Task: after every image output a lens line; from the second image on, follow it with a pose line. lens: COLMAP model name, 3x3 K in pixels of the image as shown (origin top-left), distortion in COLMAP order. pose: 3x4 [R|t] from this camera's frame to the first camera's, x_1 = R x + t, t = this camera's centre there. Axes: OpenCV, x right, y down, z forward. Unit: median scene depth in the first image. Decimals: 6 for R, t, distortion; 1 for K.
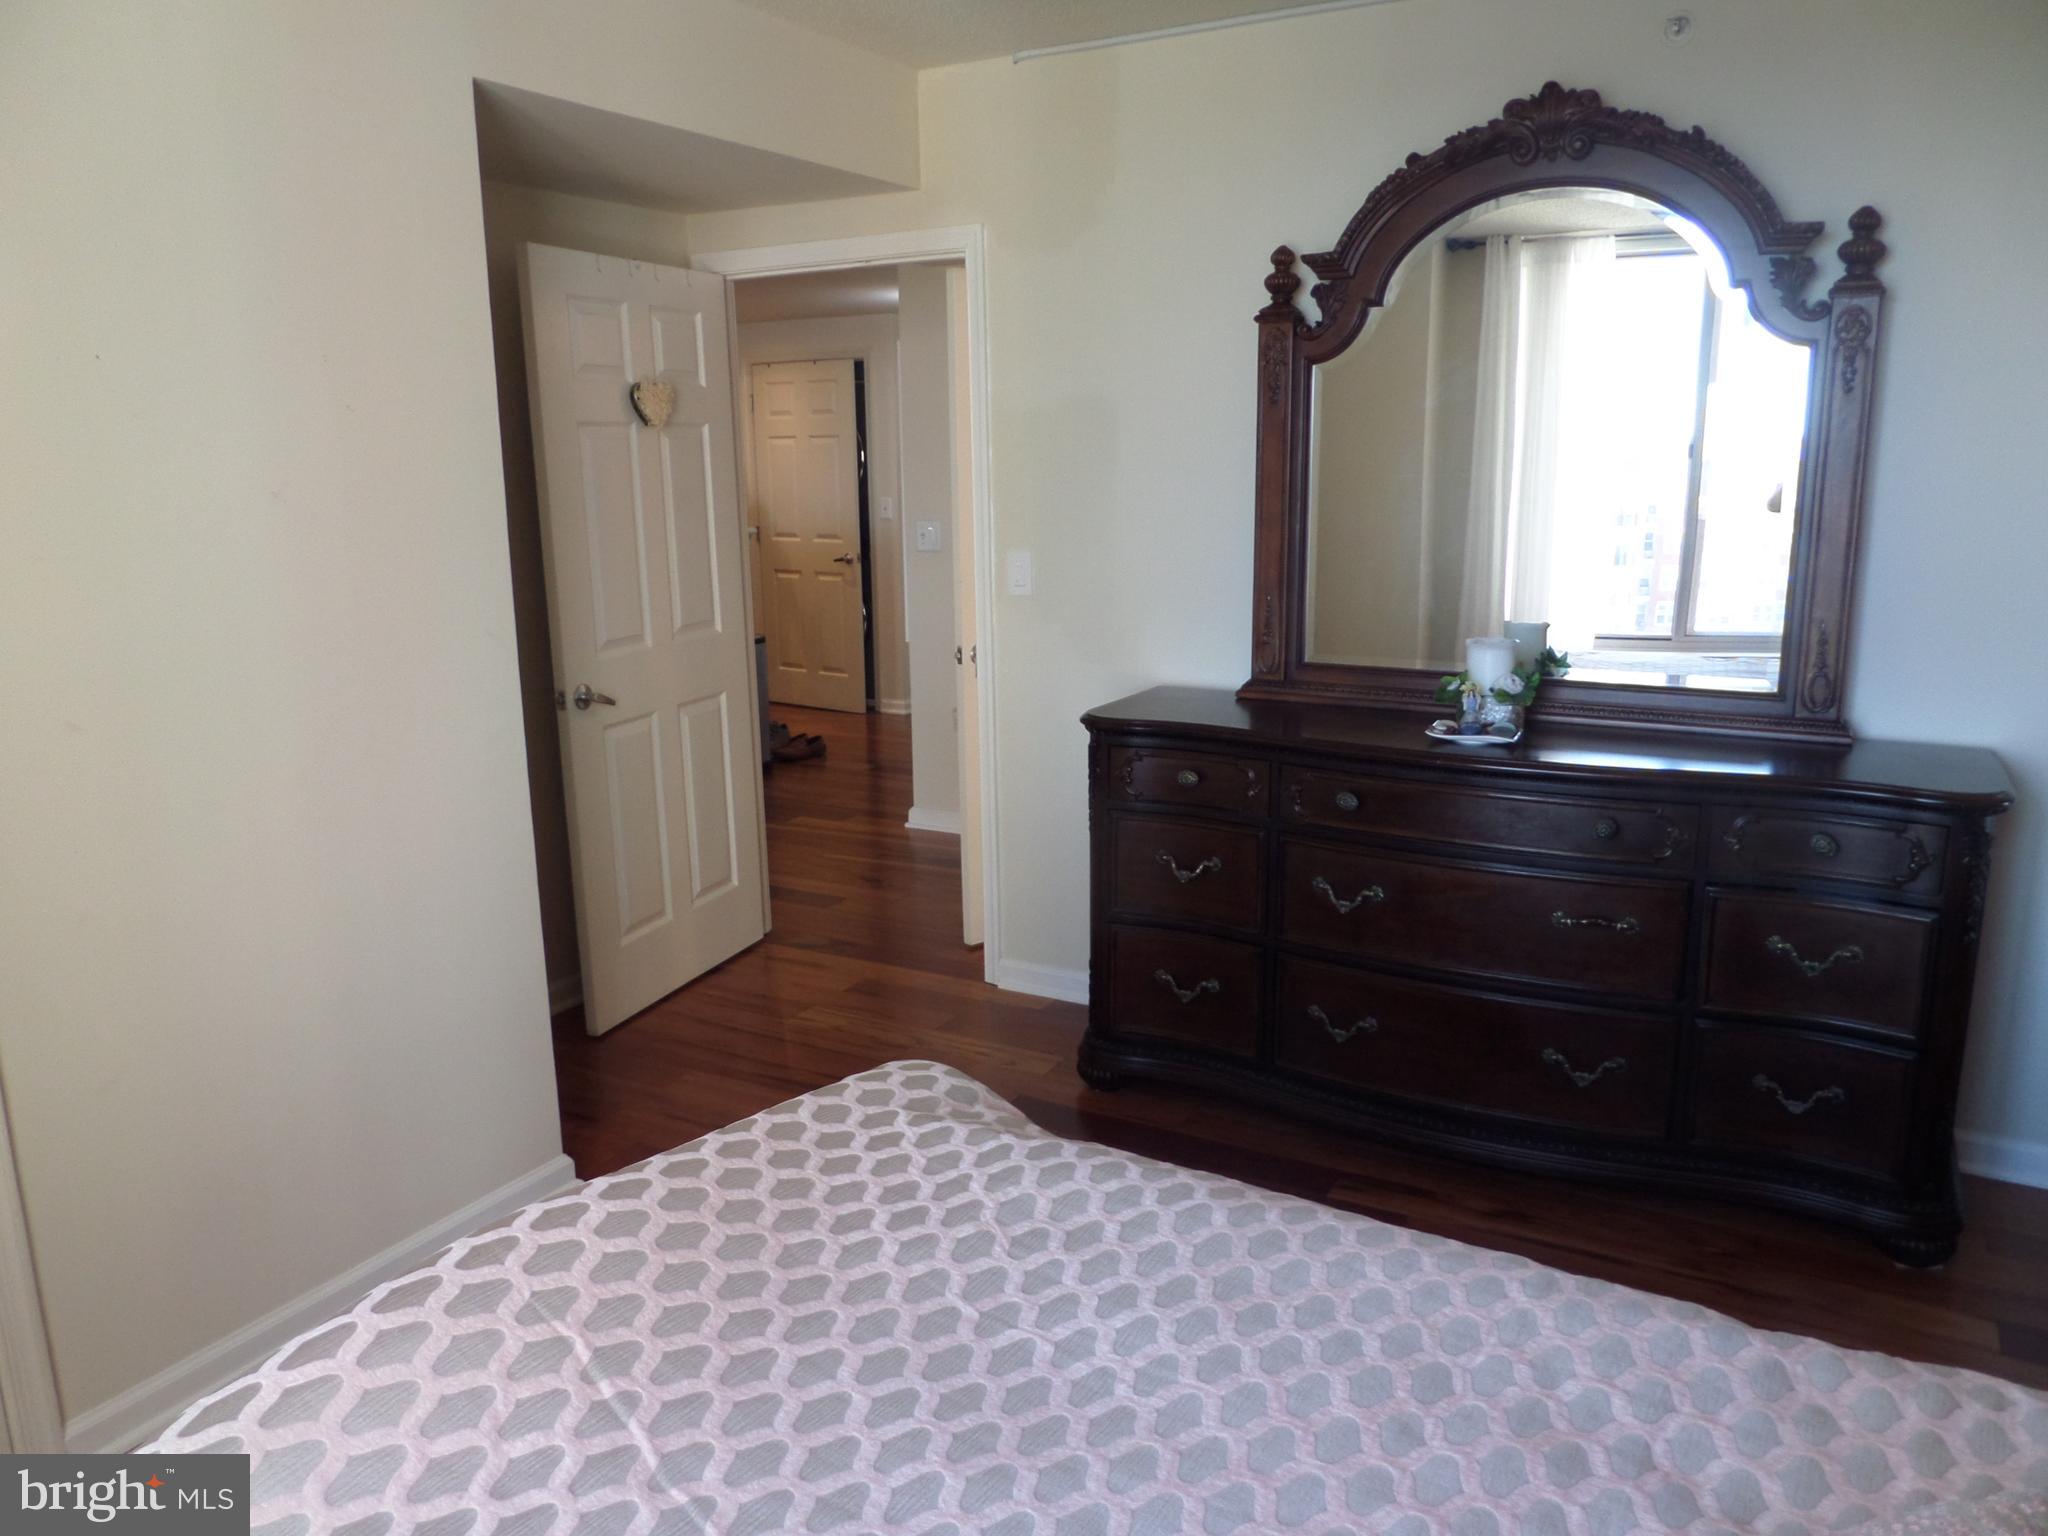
lens RADIAL K [[1459.0, 0, 1031.4], [0, 1459.0, 767.1], [0, 0, 1]] dist [-0.032005, -0.001390]
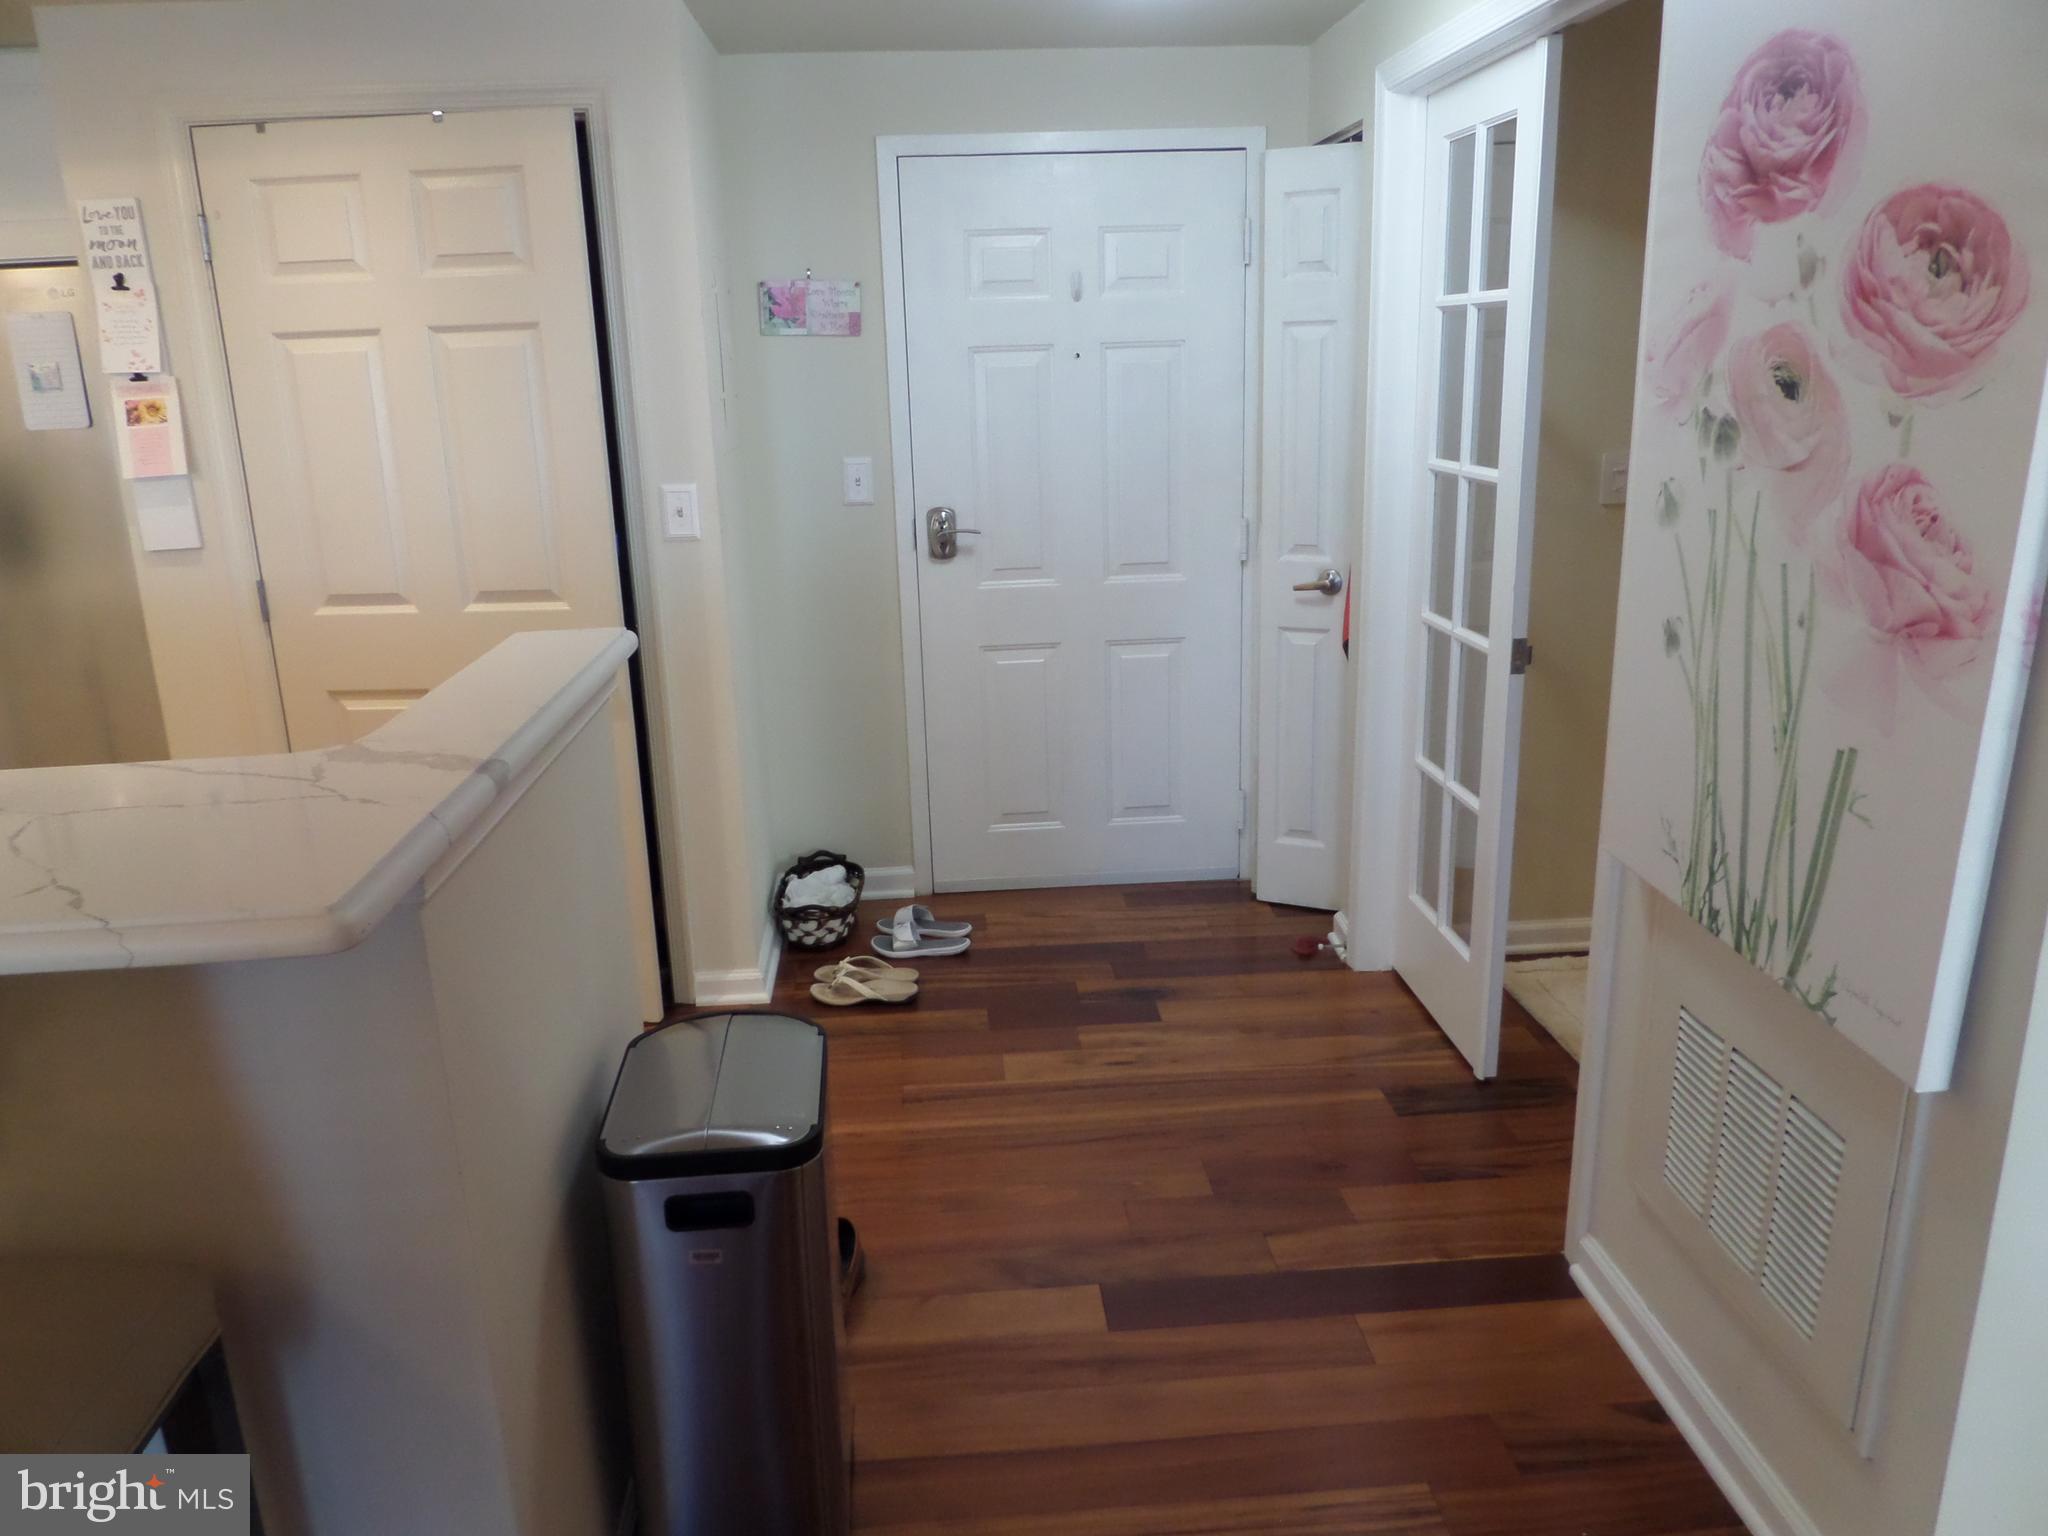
lens RADIAL K [[1459.0, 0, 1031.4], [0, 1459.0, 767.1], [0, 0, 1]] dist [-0.032005, -0.001390]
pose [[0.813877, -0.161962, 0.558007, -0.246755], [0.141751, 0.986694, 0.079639, -0.124141], [-0.563481, 0.014282, 0.826006, 0.607001]]
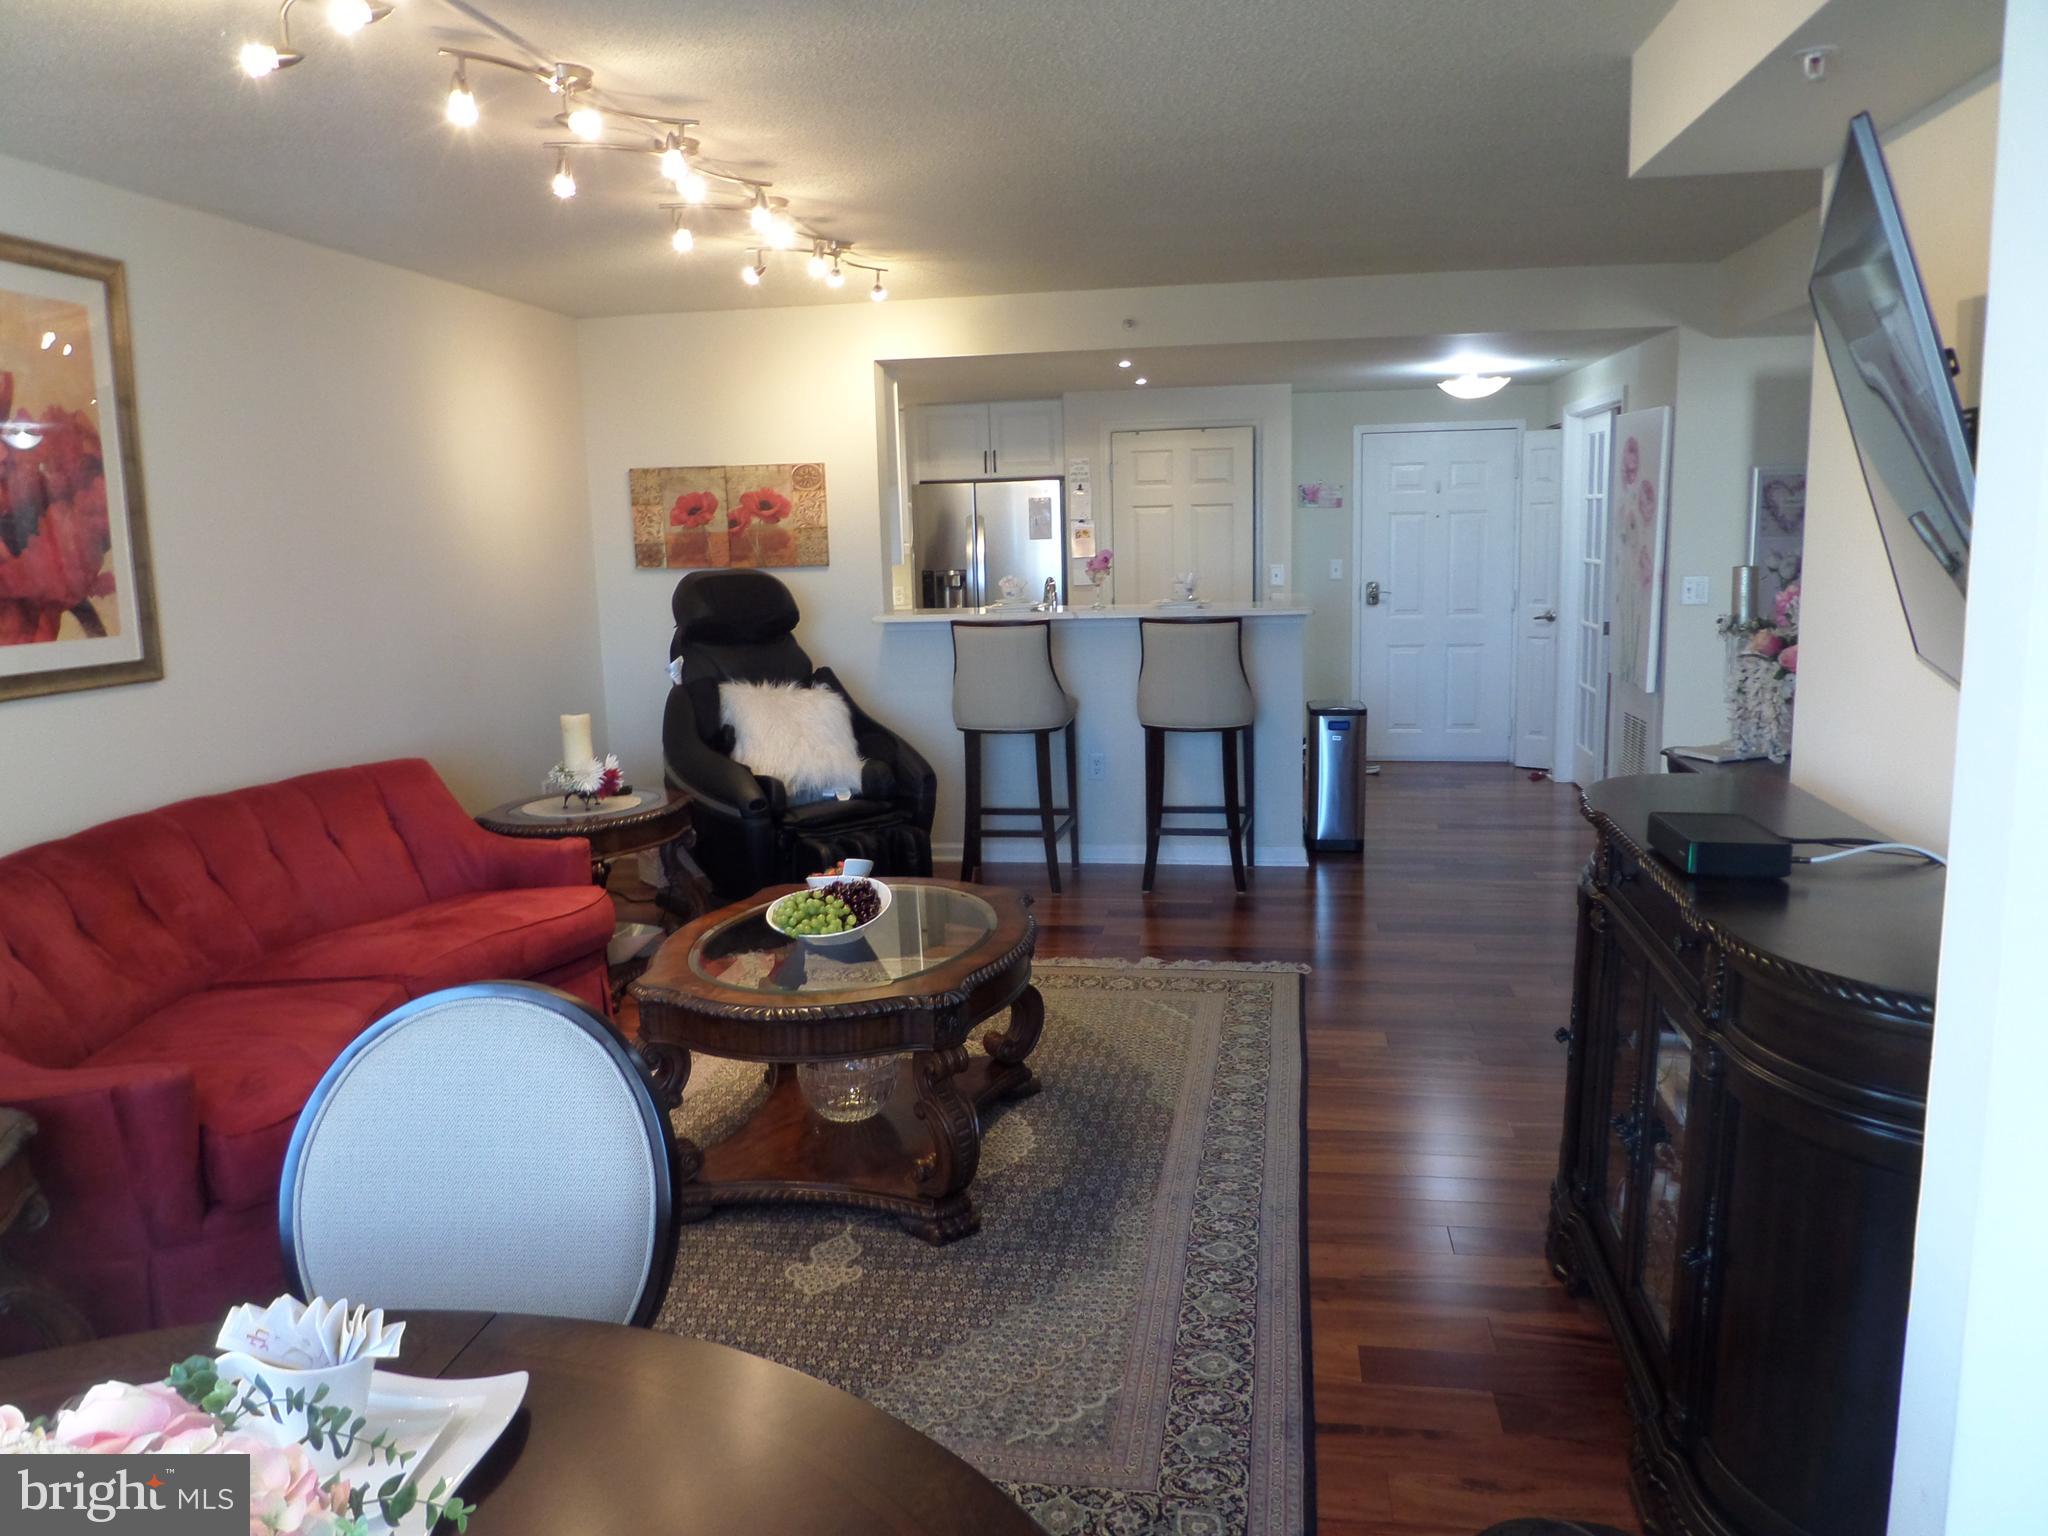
lens RADIAL K [[1487.0, 0, 1022.9], [0, 1487.0, 762.6], [0, 0, 1]] dist [-0.015454, -0.015000]
pose [[0.925572, -0.064192, 0.373090, -0.635810], [0.090705, 0.994416, -0.053930, -0.009451], [-0.367545, 0.083757, 0.926226, 0.121564]]
